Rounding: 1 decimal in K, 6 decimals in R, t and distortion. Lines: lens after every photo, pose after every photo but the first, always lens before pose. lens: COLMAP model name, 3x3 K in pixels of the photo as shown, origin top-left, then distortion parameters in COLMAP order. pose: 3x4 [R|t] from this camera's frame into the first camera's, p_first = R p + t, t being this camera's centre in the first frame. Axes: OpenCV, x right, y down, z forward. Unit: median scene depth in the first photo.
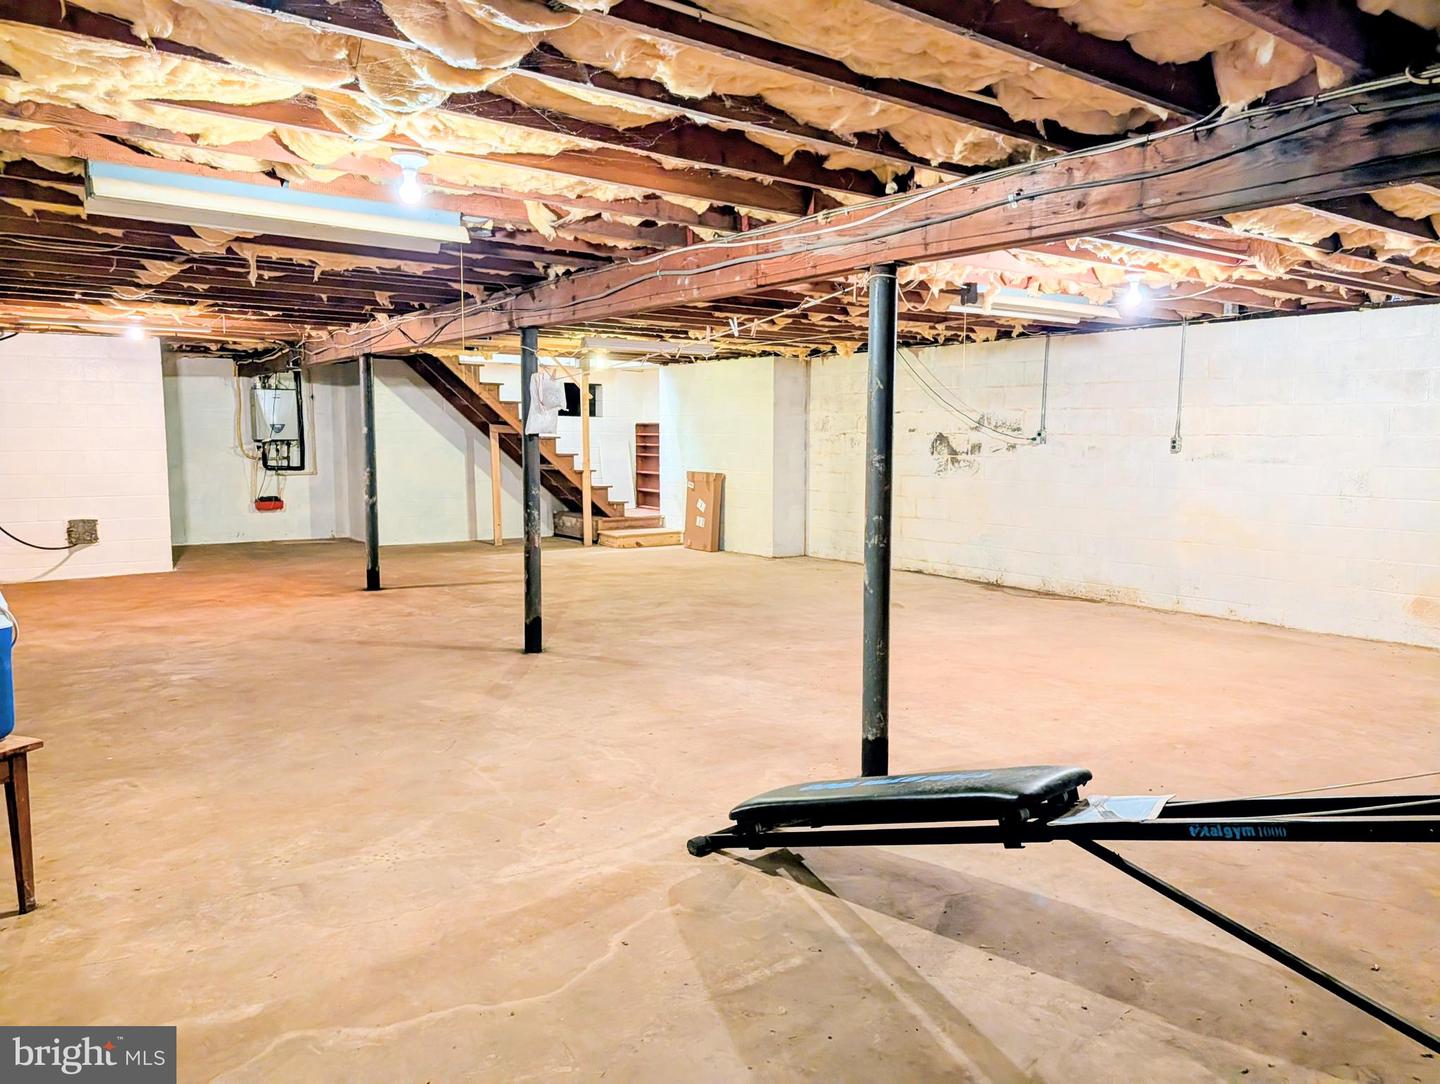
lens RADIAL K [[996.9, 0, 675.6], [0, 996.9, 544.3], [0, 0, 1]] dist [0.009173, -0.001347]
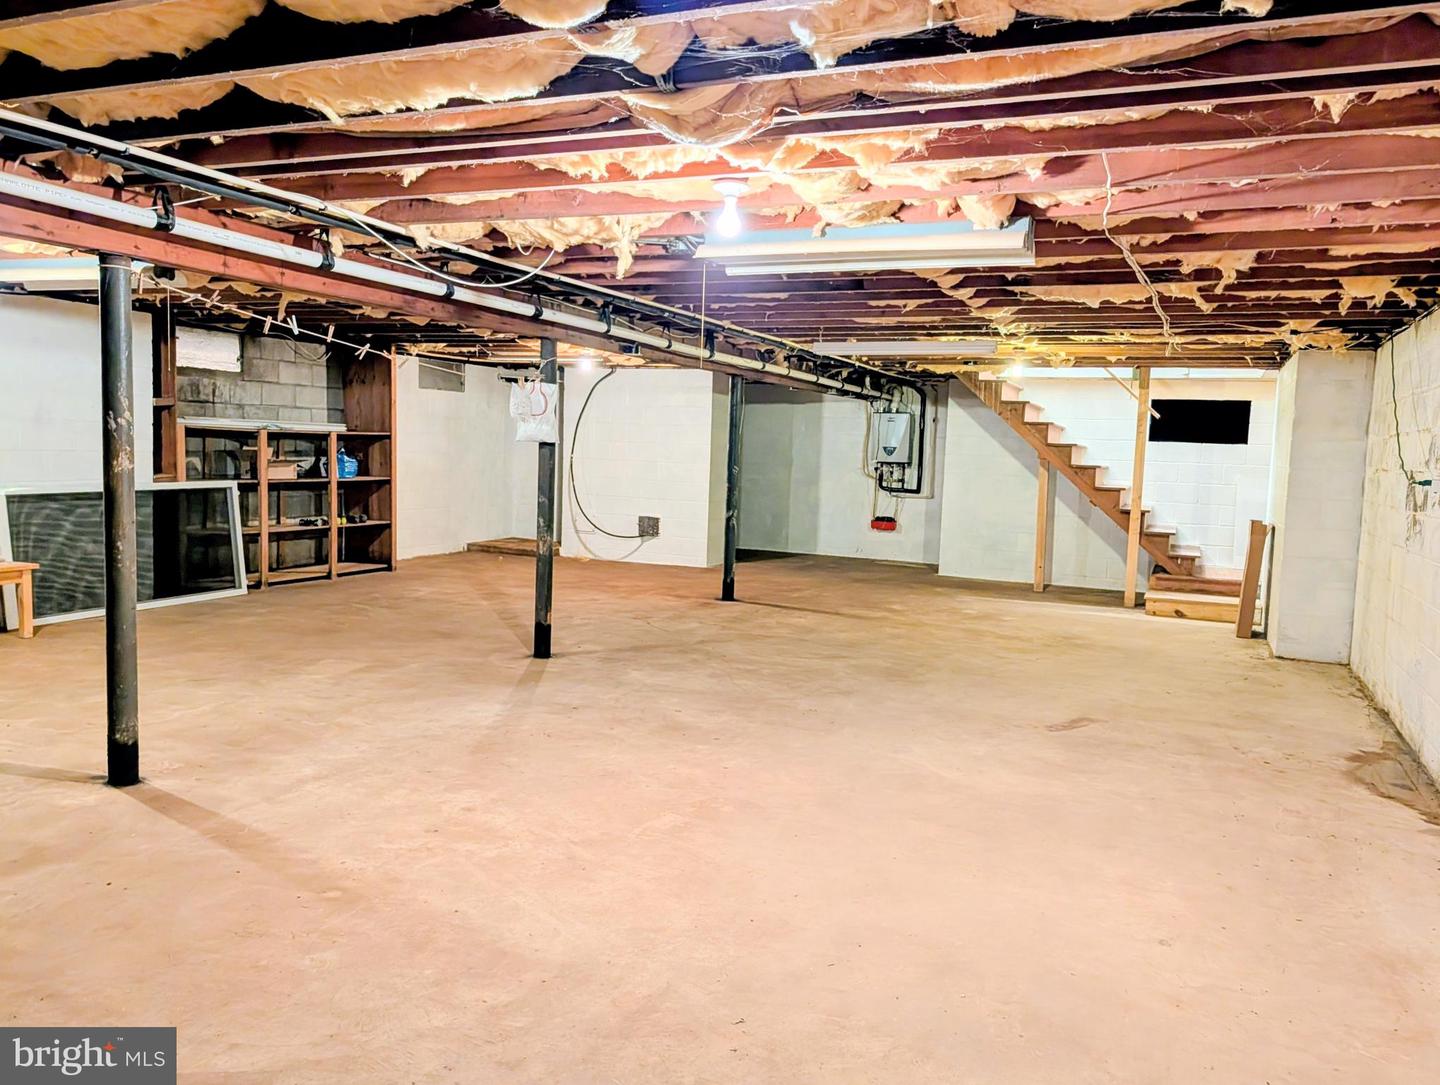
lens RADIAL K [[1042.7, 0, 720.0], [0, 1042.7, 542.5], [0, 0, 1]] dist [0.040012, -0.002299]
pose [[0.536599, 0.091442, -0.838868, 0.553649], [-0.123647, 0.991902, 0.029030, -0.042151], [0.834729, 0.088146, 0.543560, 0.360287]]
